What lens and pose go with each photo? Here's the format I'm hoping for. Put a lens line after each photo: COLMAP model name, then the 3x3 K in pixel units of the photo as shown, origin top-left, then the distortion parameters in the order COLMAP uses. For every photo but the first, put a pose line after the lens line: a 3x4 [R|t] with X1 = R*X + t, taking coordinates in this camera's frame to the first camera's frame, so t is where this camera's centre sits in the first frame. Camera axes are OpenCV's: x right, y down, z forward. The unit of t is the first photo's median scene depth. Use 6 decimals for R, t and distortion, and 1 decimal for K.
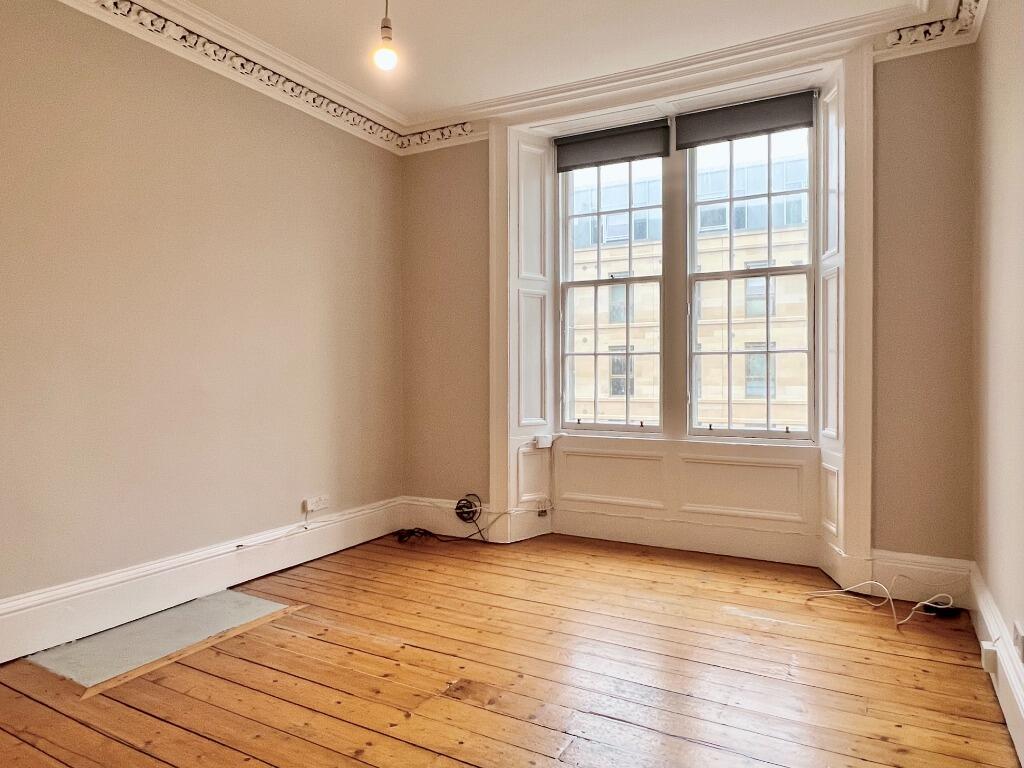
lens RADIAL K [[659.9, 0, 513.6], [0, 659.9, 382.6], [0, 0, 1]] dist [-0.010673, -0.000818]
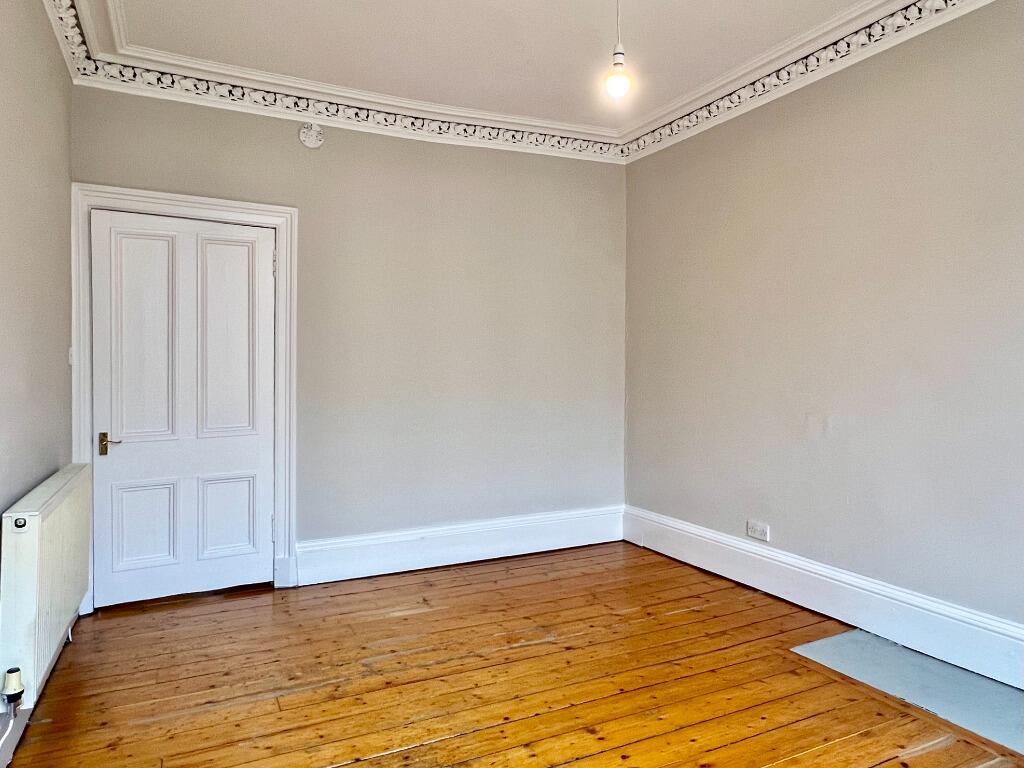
lens RADIAL K [[659.9, 0, 512.6], [0, 659.9, 379.3], [0, 0, 1]] dist [-0.010673, -0.000818]
pose [[-0.561394, 0.007180, -0.827517, 0.583781], [-0.019651, 0.999565, 0.022004, -0.043832], [0.827315, 0.028614, -0.561009, 1.150698]]
